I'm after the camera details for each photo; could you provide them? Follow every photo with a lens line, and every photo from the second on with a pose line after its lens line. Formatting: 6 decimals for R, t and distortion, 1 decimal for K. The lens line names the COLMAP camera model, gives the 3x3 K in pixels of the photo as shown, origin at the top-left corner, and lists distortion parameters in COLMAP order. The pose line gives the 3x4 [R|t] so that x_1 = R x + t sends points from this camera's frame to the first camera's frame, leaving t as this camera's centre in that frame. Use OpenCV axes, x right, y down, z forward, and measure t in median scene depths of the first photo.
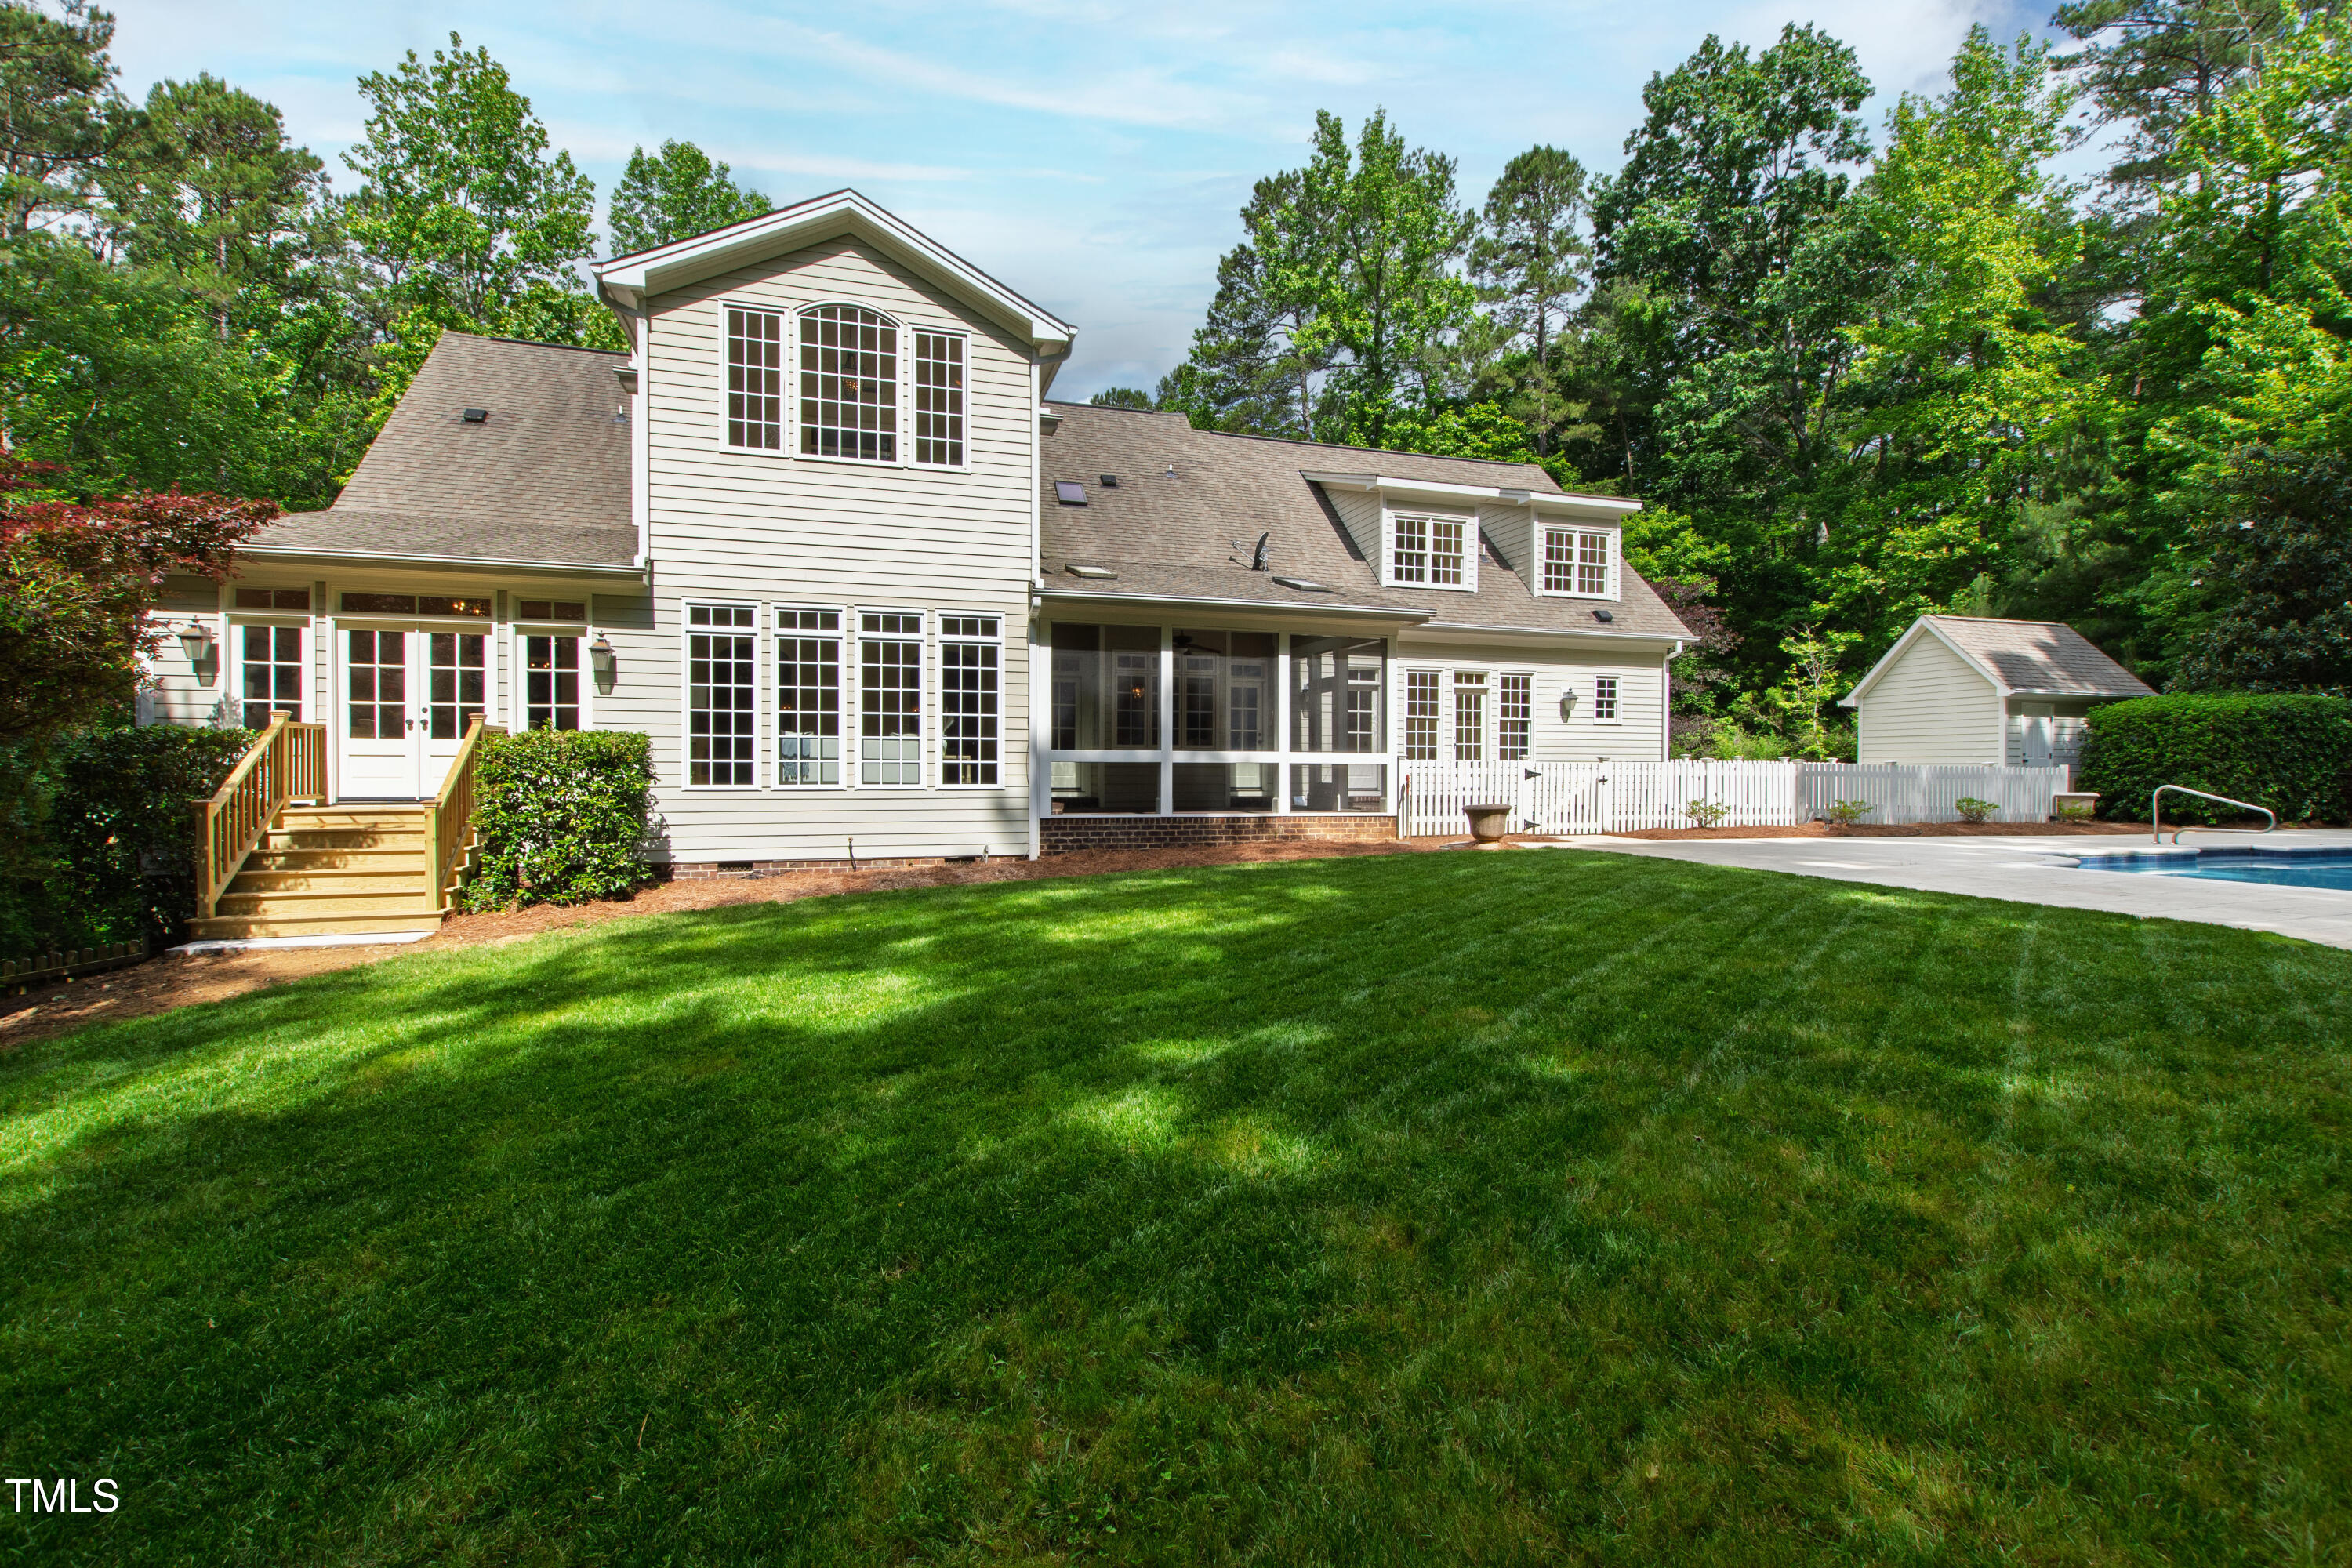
lens RADIAL K [[1027.3, 0, 1146.5], [0, 1027.3, 785.0], [0, 0, 1]] dist [0.000091, -0.000365]
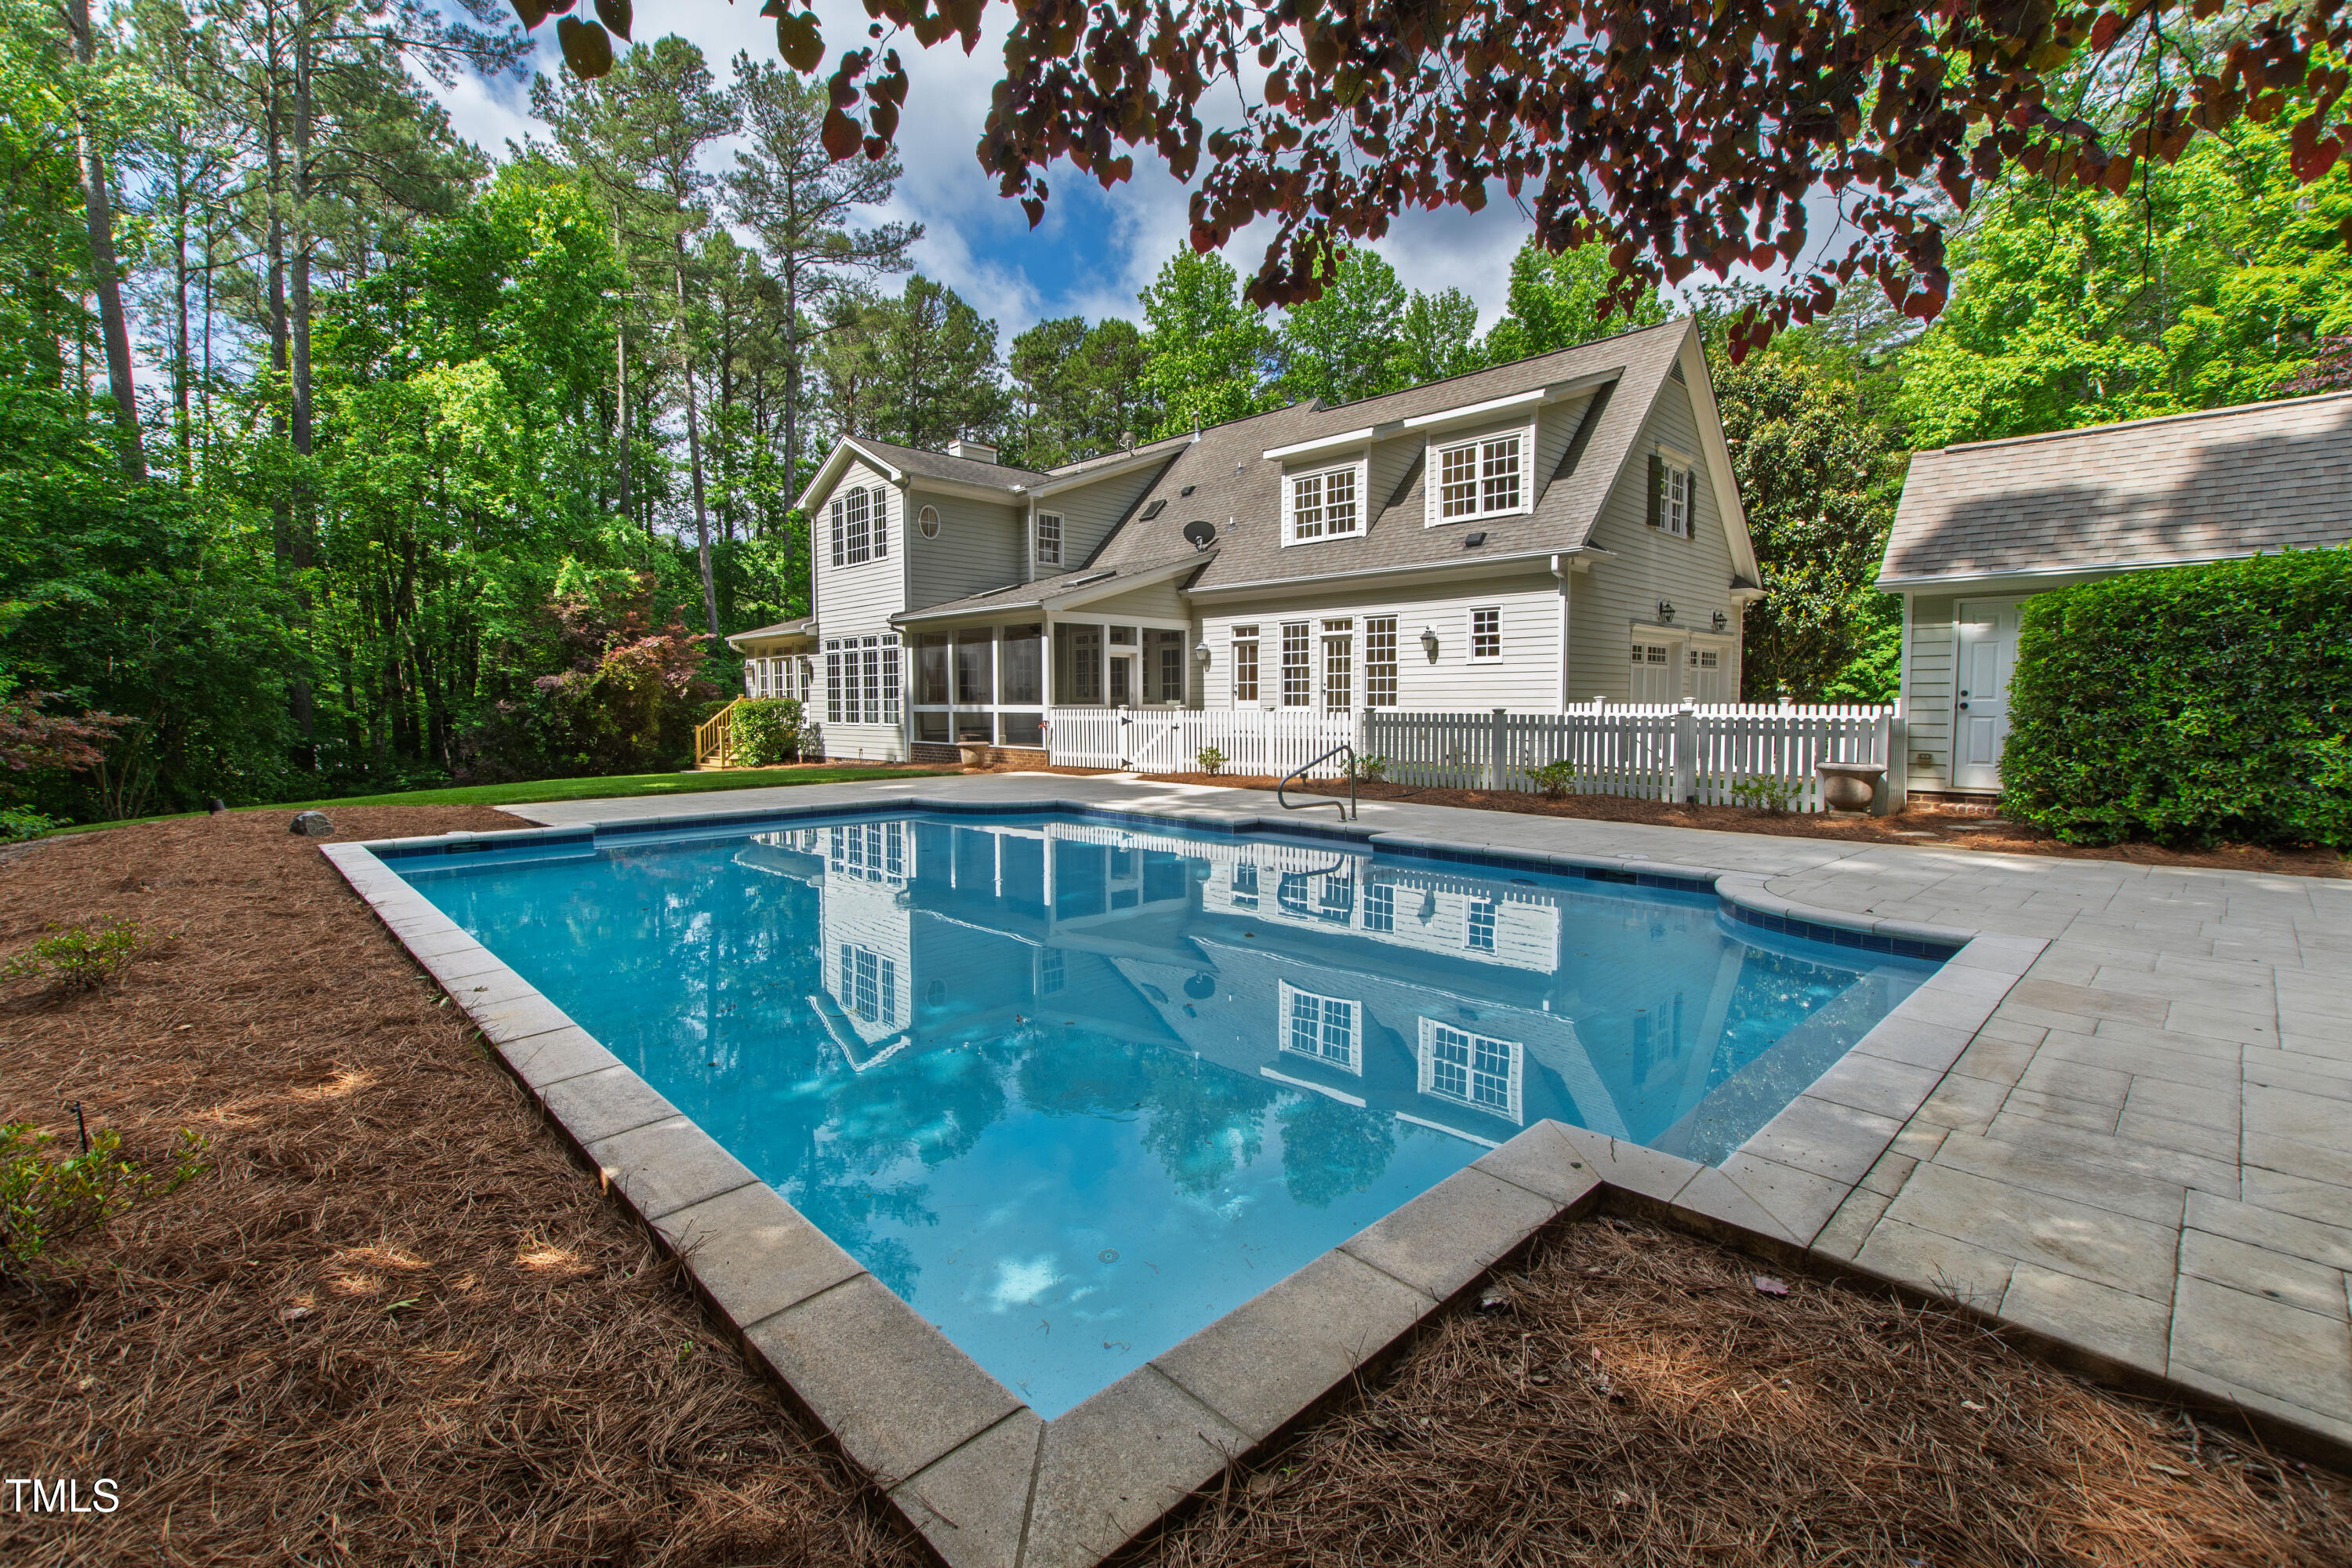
lens RADIAL K [[1013.0, 0, 1179.7], [0, 1013.0, 776.4], [0, 0, 1]] dist [-0.035177, 0.000398]
pose [[0.469054, 0.058266, -0.881245, 1.118179], [-0.008650, 0.998077, 0.061387, -0.014439], [0.883127, -0.021171, 0.468656, 0.383209]]
